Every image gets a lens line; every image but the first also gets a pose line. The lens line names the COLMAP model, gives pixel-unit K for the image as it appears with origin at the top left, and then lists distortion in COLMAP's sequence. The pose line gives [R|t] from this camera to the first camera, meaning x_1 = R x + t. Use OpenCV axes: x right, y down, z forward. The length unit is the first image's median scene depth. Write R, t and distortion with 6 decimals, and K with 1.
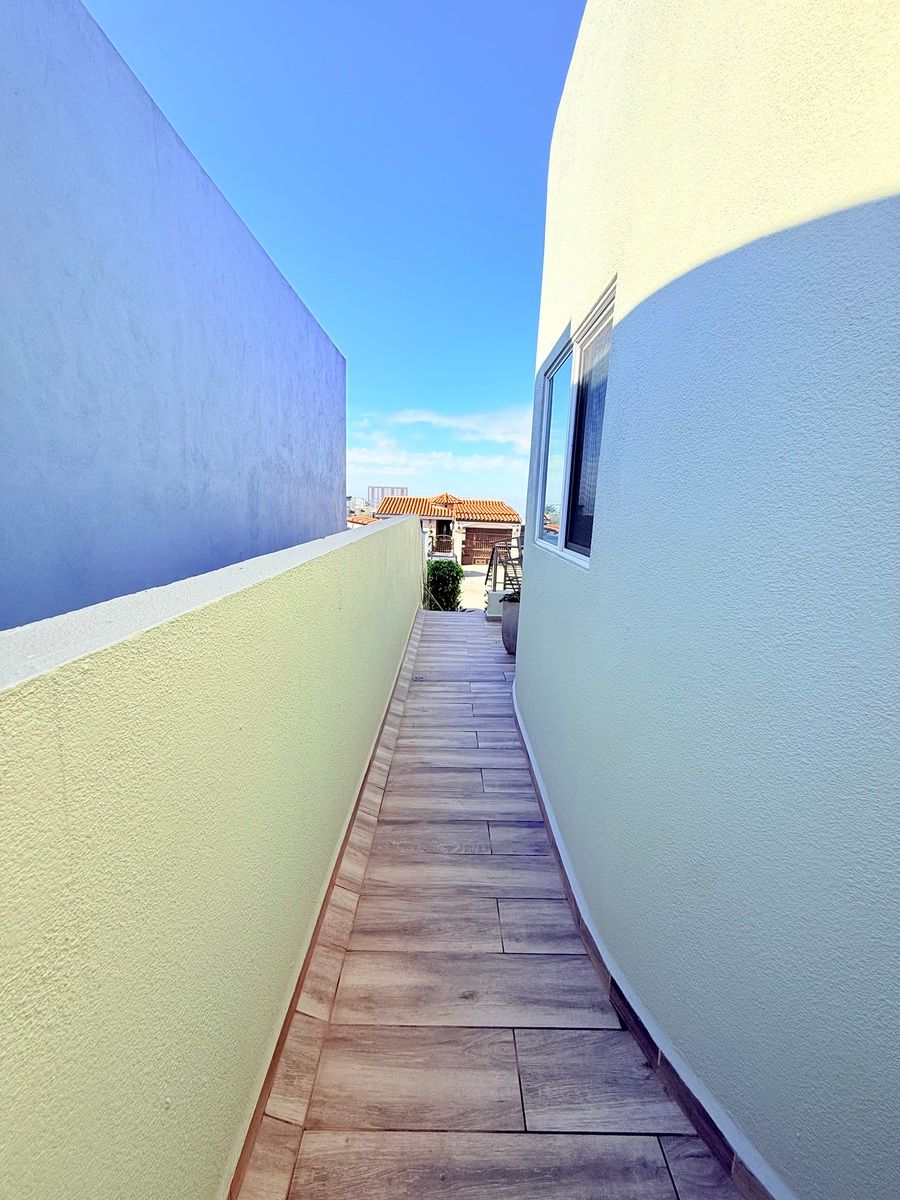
lens RADIAL K [[480.8, 0, 453.1], [0, 480.8, 599.0], [0, 0, 1]] dist [-0.000851, 0.000234]
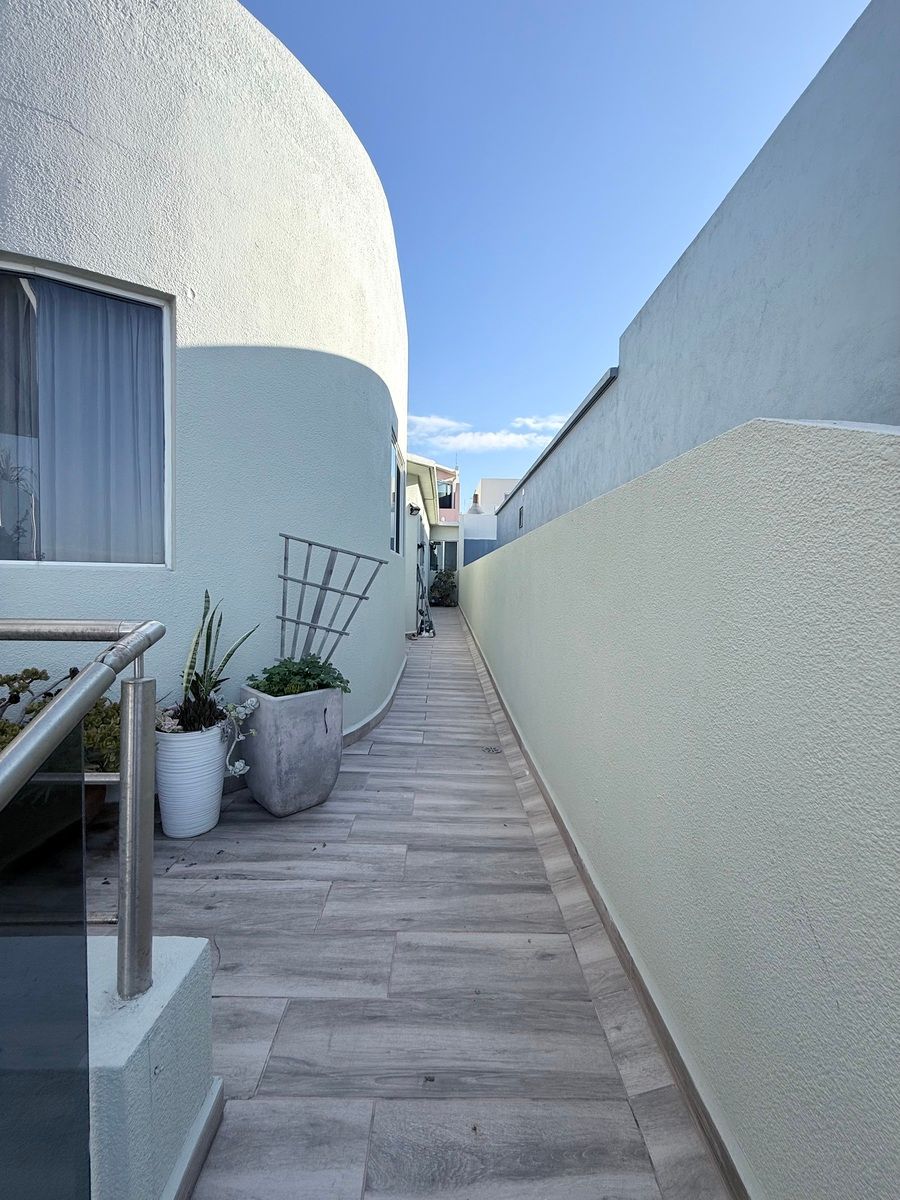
lens RADIAL K [[480.8, 0, 449.0], [0, 480.8, 594.6], [0, 0, 1]] dist [-0.000851, 0.000234]
pose [[-0.998998, -0.042944, -0.012584, 0.012552], [-0.044682, 0.972683, 0.227798, -0.221294], [0.002458, 0.228132, -0.973627, 1.635085]]
